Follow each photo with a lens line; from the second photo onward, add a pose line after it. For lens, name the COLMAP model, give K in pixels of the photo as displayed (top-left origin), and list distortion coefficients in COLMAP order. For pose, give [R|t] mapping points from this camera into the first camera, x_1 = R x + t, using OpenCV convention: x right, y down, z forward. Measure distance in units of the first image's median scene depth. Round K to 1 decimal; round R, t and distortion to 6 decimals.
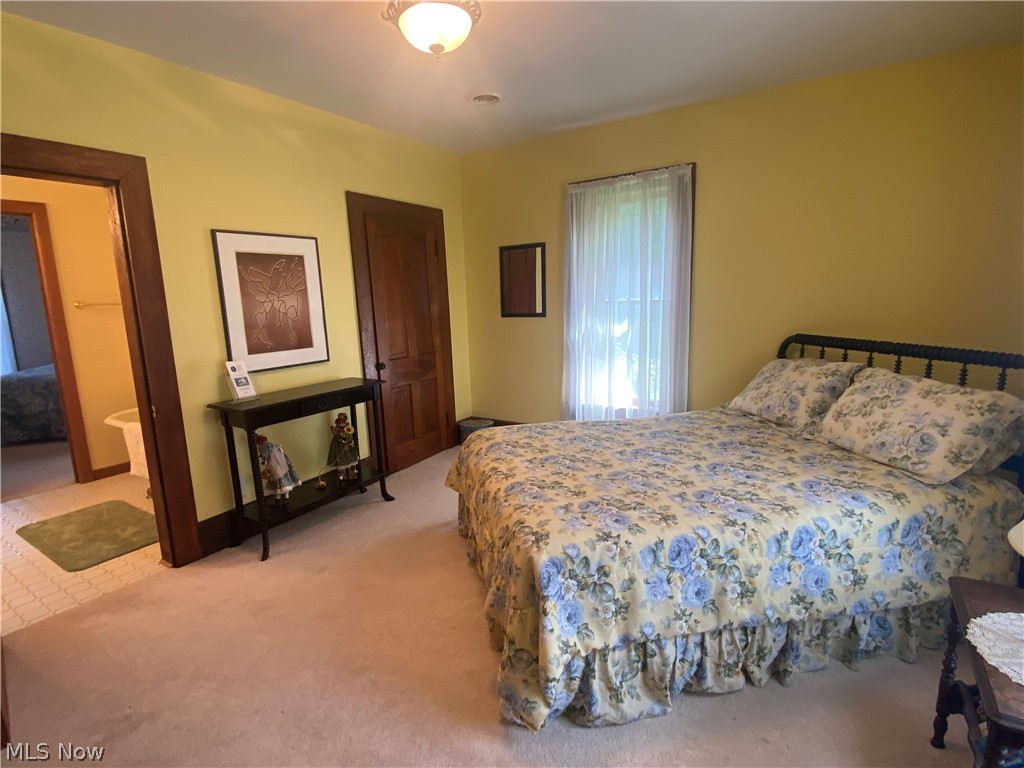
lens RADIAL K [[508.7, 0, 515.8], [0, 508.7, 386.5], [0, 0, 1]] dist [0.016978, -0.003066]
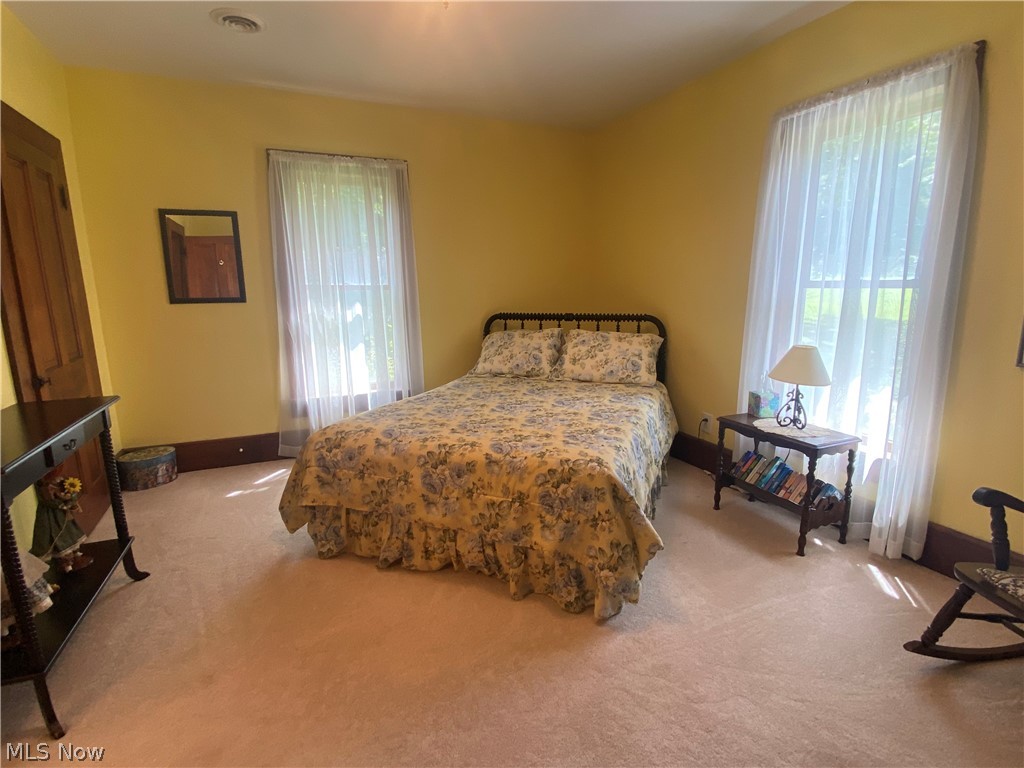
lens RADIAL K [[508.7, 0, 516.3], [0, 508.7, 387.1], [0, 0, 1]] dist [0.016978, -0.003066]
pose [[0.549677, -0.136053, 0.824224, -0.708880], [0.141467, 0.987558, 0.068670, 0.005742], [-0.823312, 0.078854, 0.562085, 0.314334]]
